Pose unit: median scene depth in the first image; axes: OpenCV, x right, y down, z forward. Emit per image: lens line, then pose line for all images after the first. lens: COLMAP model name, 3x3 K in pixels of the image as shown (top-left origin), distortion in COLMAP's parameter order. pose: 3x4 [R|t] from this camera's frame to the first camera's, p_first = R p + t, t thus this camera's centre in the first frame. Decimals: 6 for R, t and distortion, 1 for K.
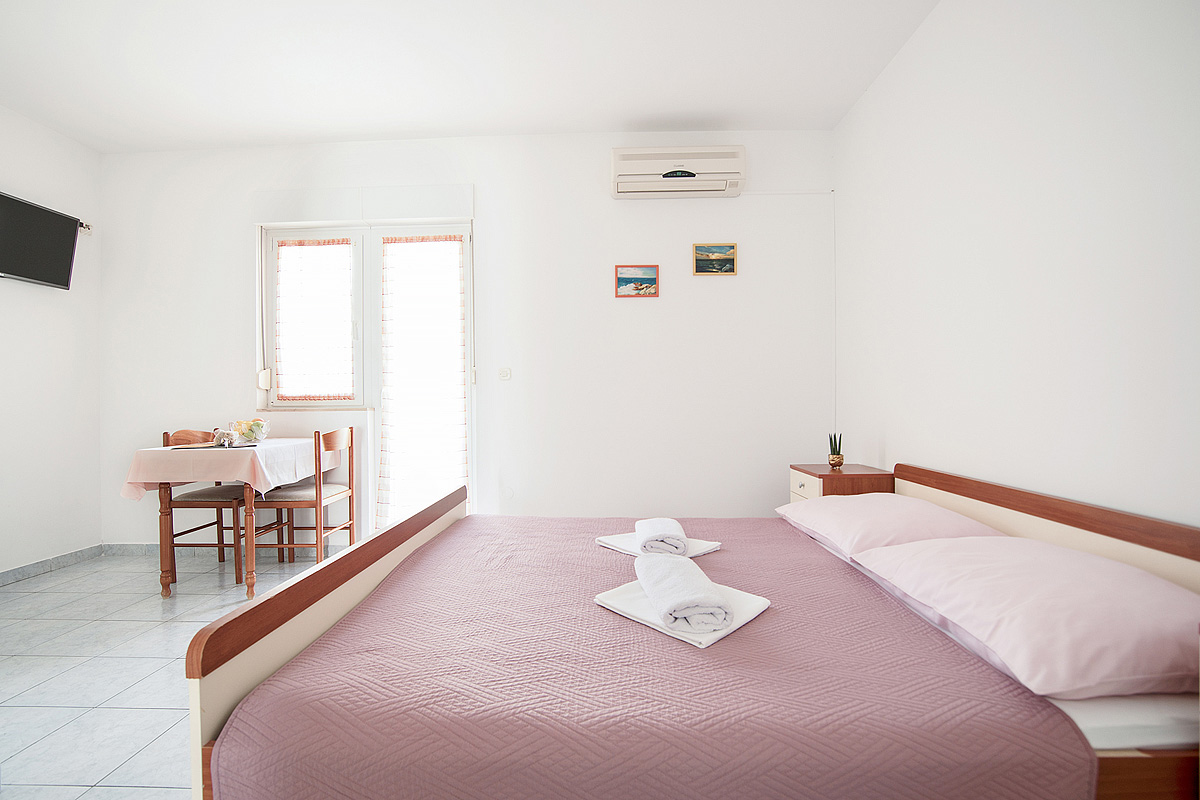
lens RADIAL K [[539.9, 0, 593.9], [0, 539.9, 395.7], [0, 0, 1]] dist [-0.029937, 0.003858]
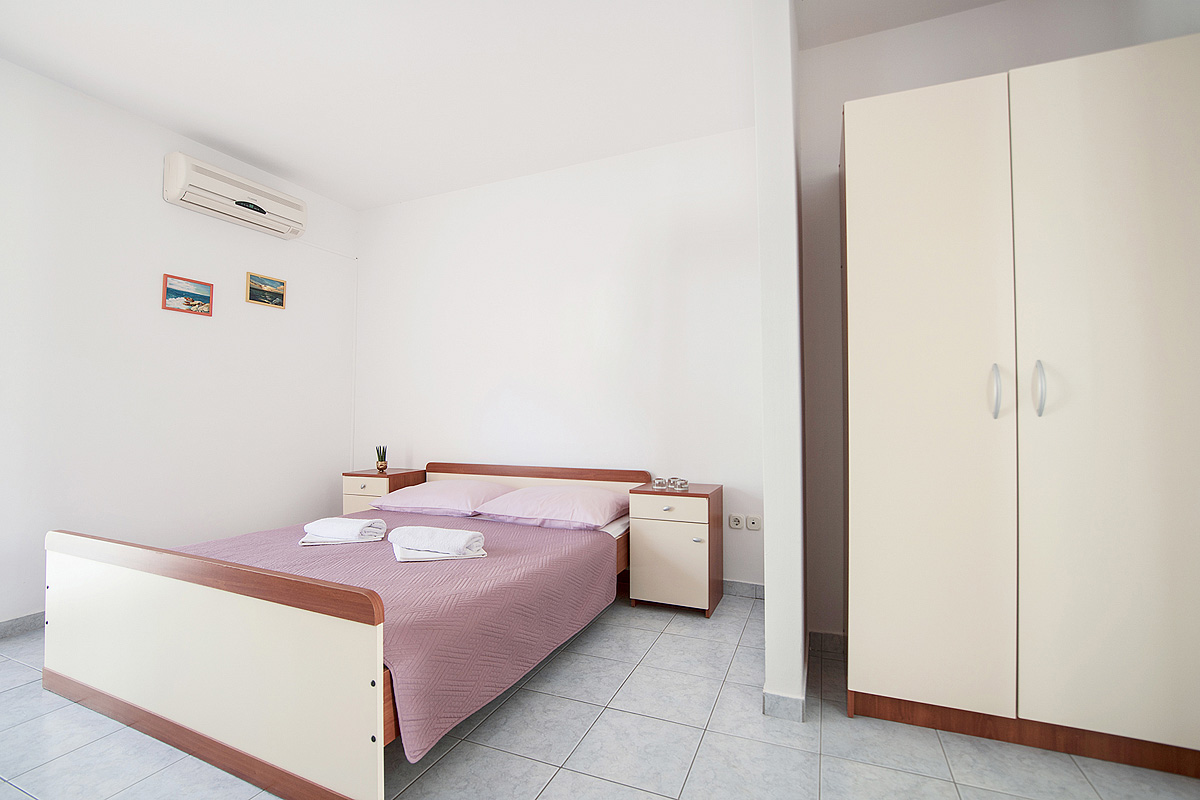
lens RADIAL K [[539.9, 0, 595.8], [0, 539.9, 398.0], [0, 0, 1]] dist [-0.029937, 0.003858]
pose [[0.374875, 0.038071, 0.926293, -0.512192], [-0.002501, 0.999194, -0.040056, 0.002422], [-0.927072, 0.012699, 0.374669, -0.011806]]
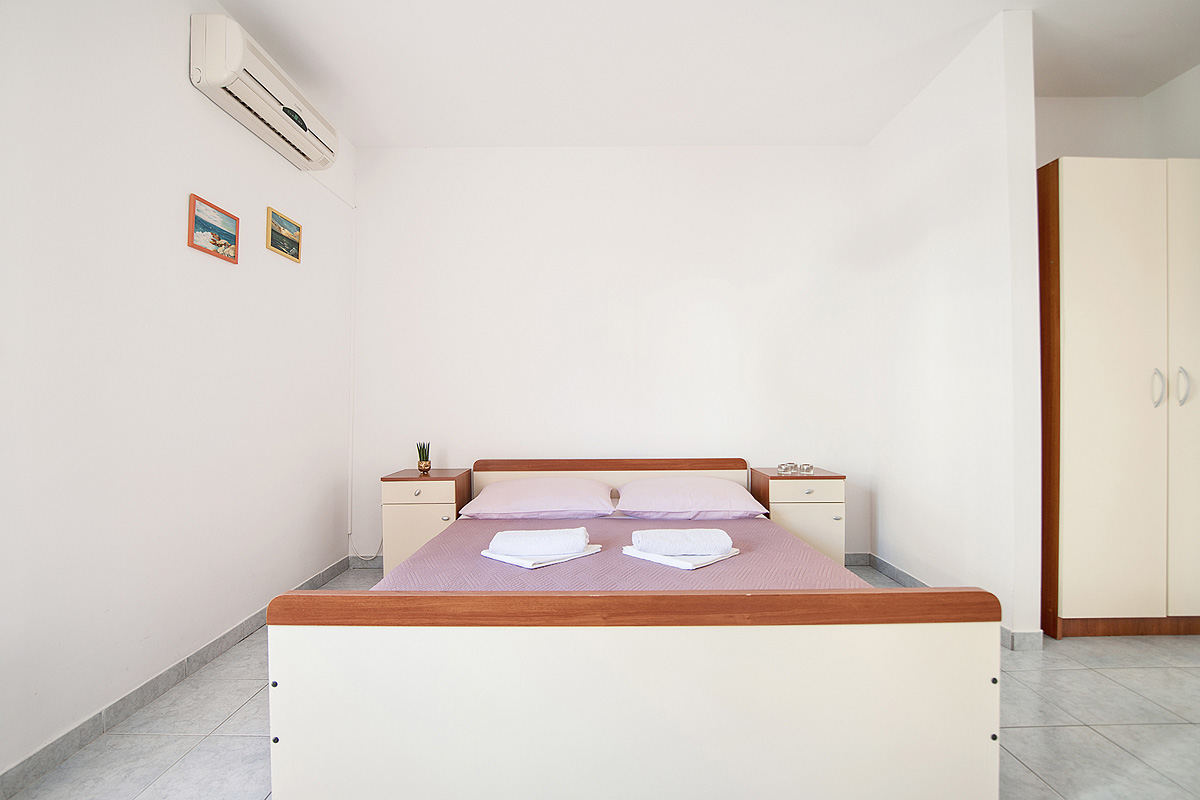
lens RADIAL K [[539.9, 0, 600.6], [0, 539.9, 394.5], [0, 0, 1]] dist [-0.029937, 0.003858]
pose [[-0.037371, 0.024913, 0.998991, -0.572964], [0.001241, 0.999690, -0.024884, 0.000233], [-0.999301, 0.000310, -0.037390, 0.563909]]
